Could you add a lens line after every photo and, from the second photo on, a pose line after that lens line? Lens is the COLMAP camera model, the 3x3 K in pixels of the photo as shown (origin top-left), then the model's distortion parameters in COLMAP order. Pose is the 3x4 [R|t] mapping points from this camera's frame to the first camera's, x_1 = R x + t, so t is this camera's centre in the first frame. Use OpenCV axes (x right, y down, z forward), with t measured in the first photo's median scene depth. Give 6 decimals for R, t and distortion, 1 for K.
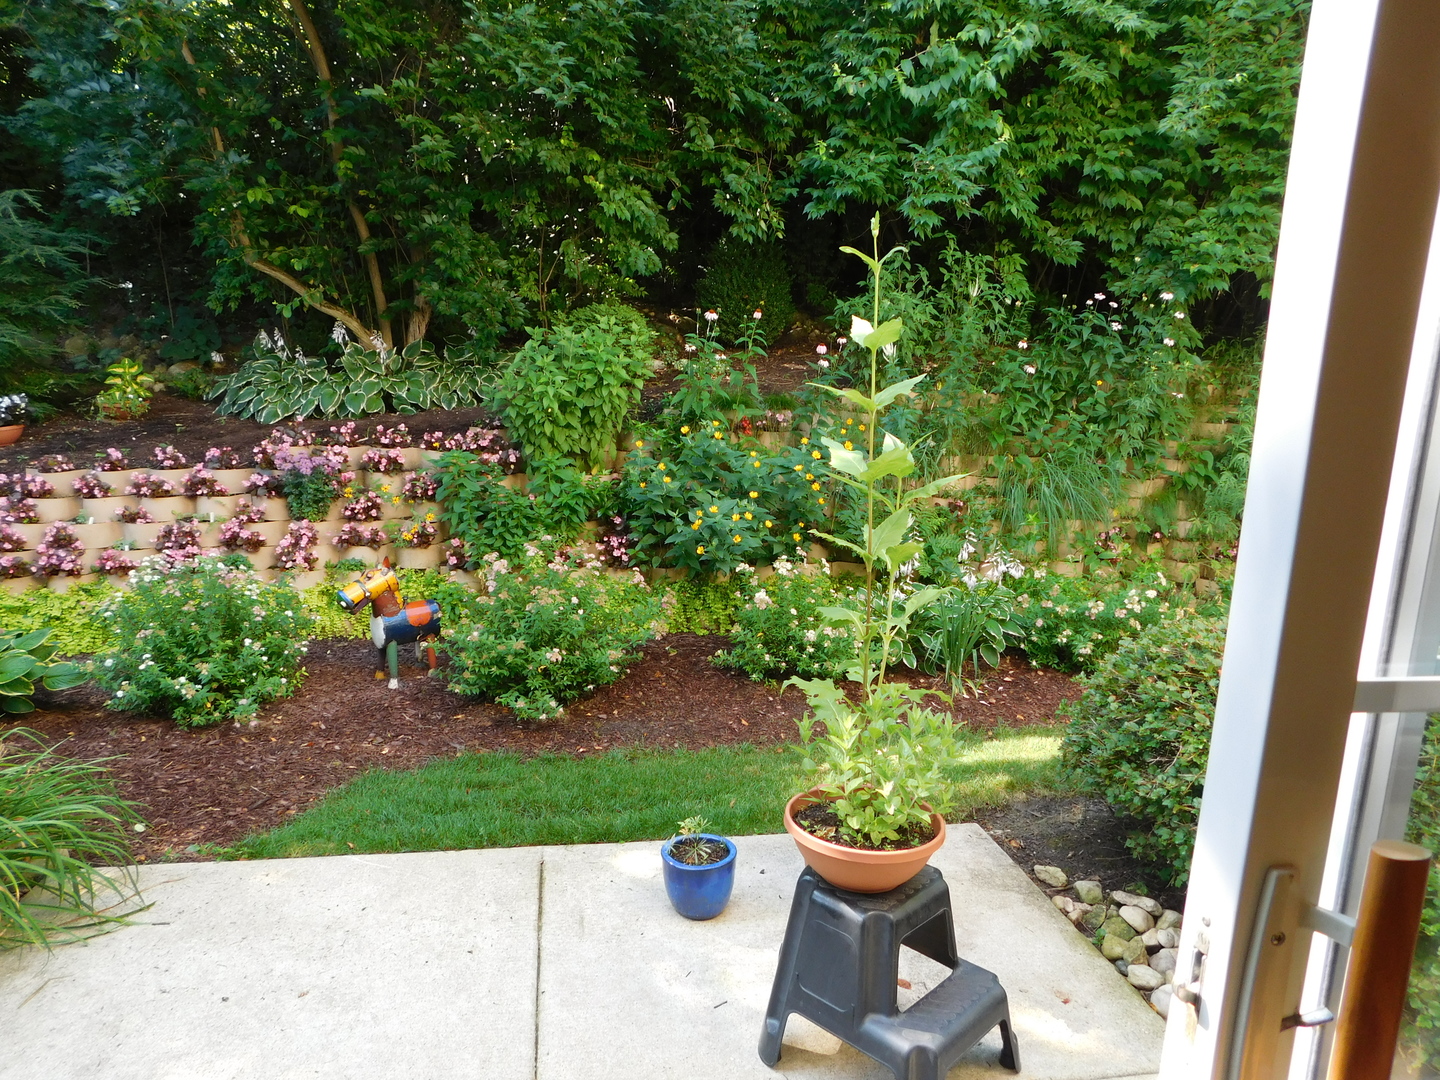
lens RADIAL K [[933.1, 0, 731.0], [0, 933.1, 543.9], [0, 0, 1]] dist [-0.091175, 0.064005]
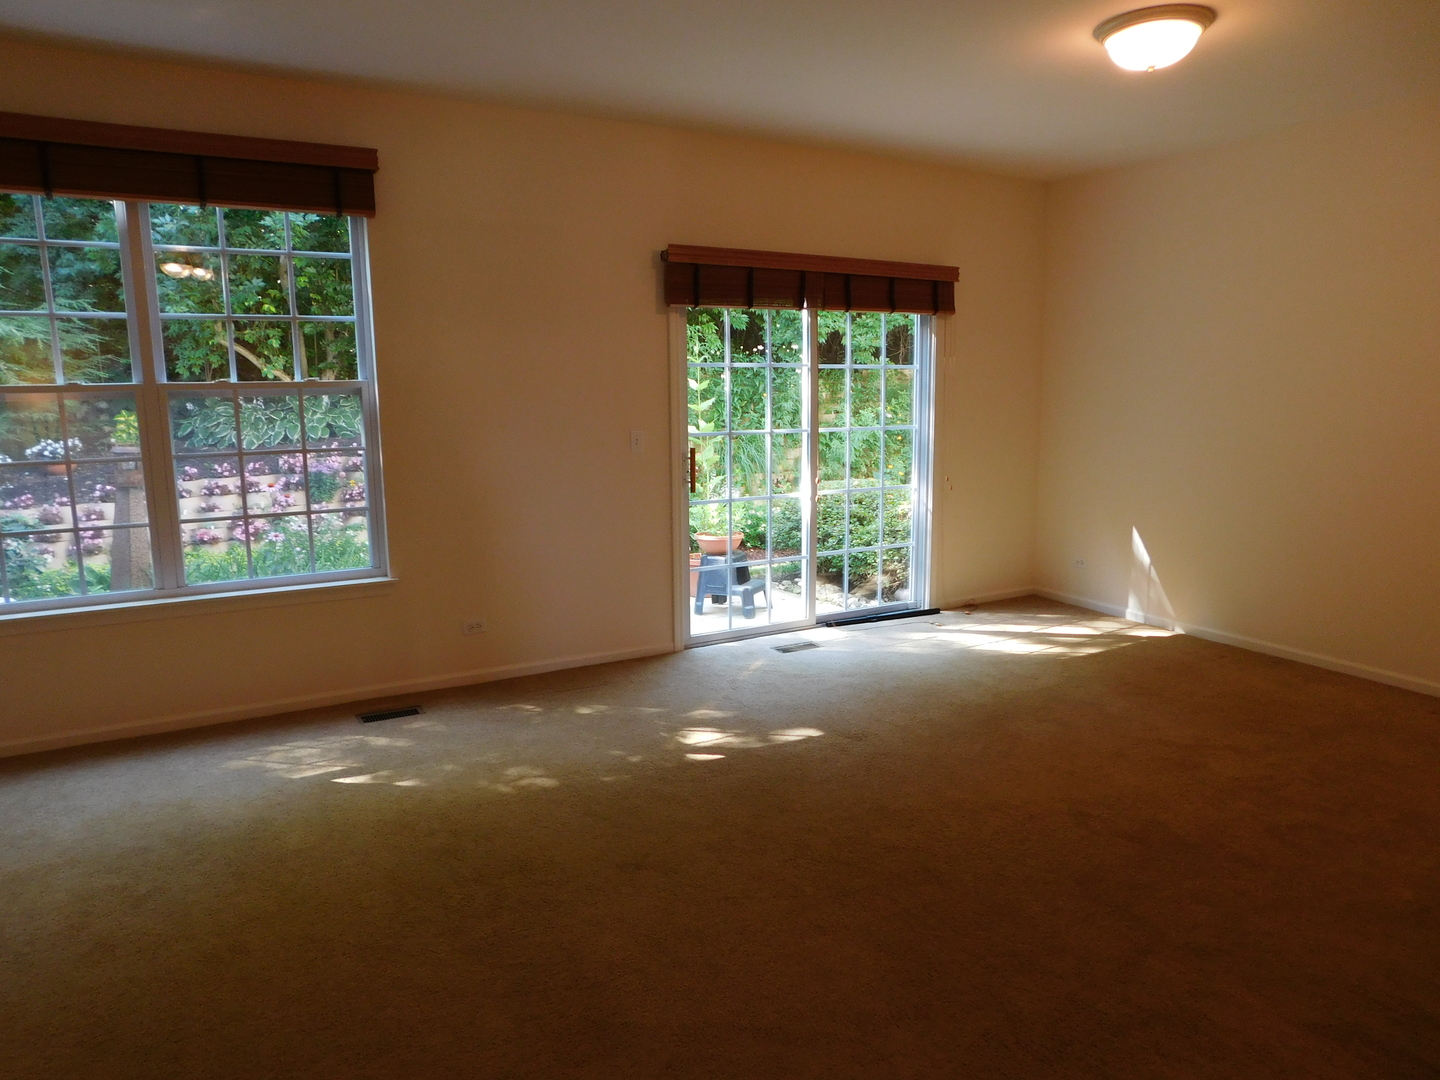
lens RADIAL K [[971.8, 0, 720.0], [0, 971.8, 540.0], [0, 0, 1]] dist [-0.106199, 0.072943]
pose [[0.940644, -0.093038, 0.326392, -0.351307], [0.102320, 0.994687, -0.011345, 0.128479], [-0.323603, 0.044068, 0.945166, -0.807674]]
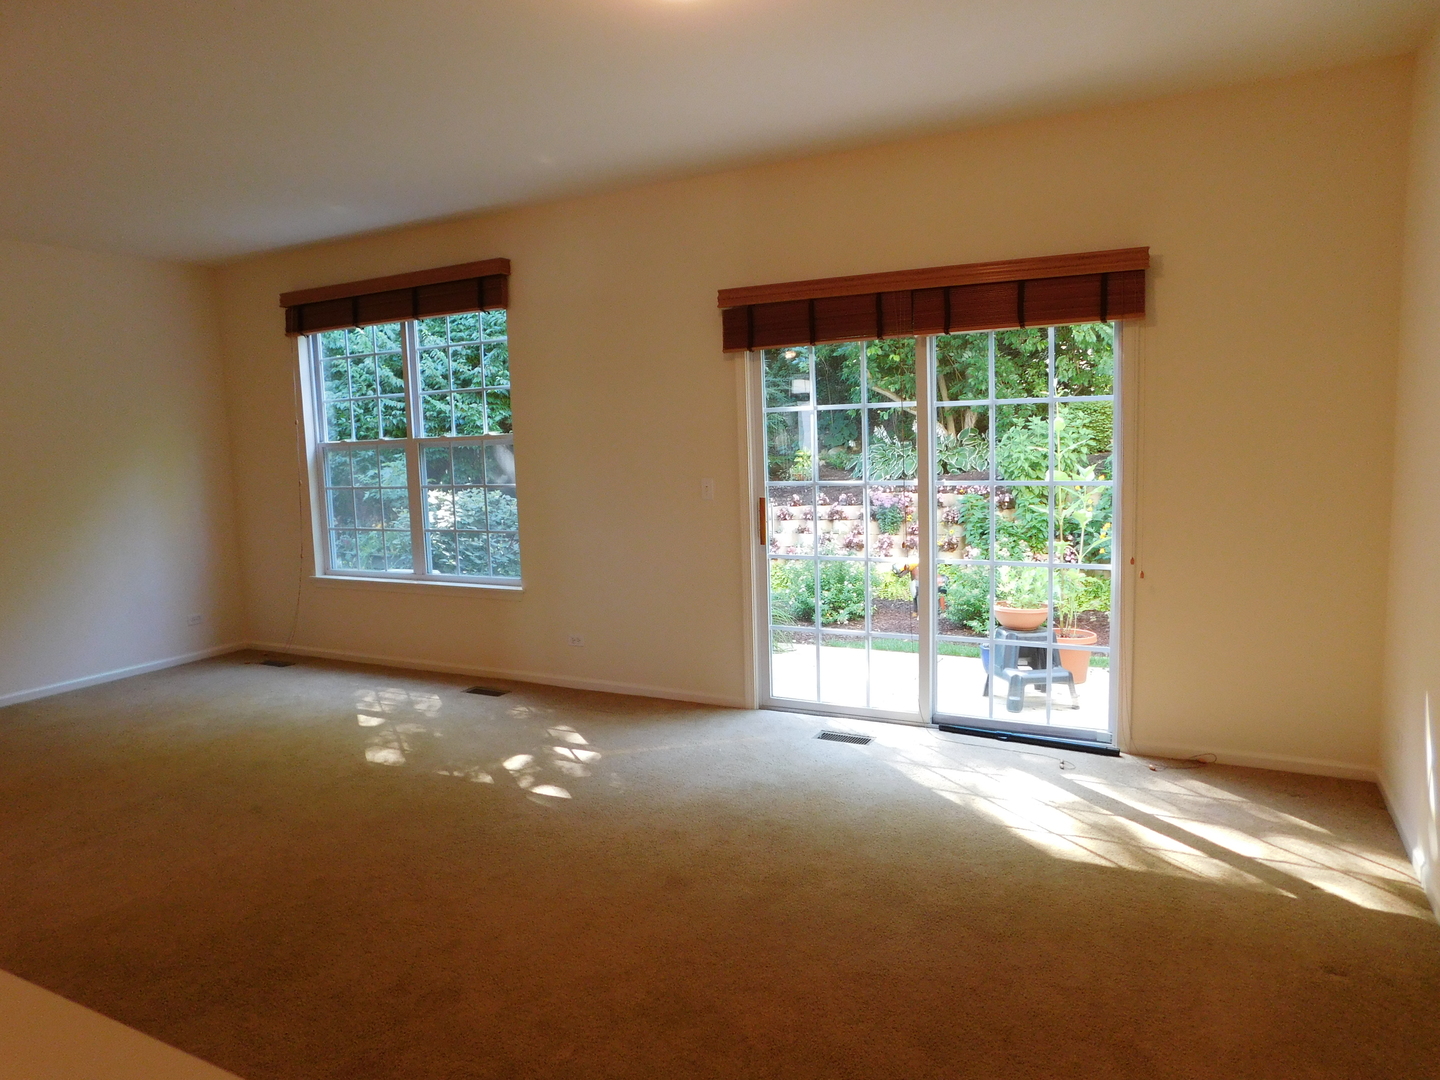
lens RADIAL K [[971.8, 0, 720.0], [0, 971.8, 540.0], [0, 0, 1]] dist [-0.106199, 0.072943]
pose [[0.778836, 0.009212, -0.627160, 0.444543], [-0.064287, 0.995799, -0.065208, 0.125337], [0.623924, 0.091104, 0.776156, -0.630912]]
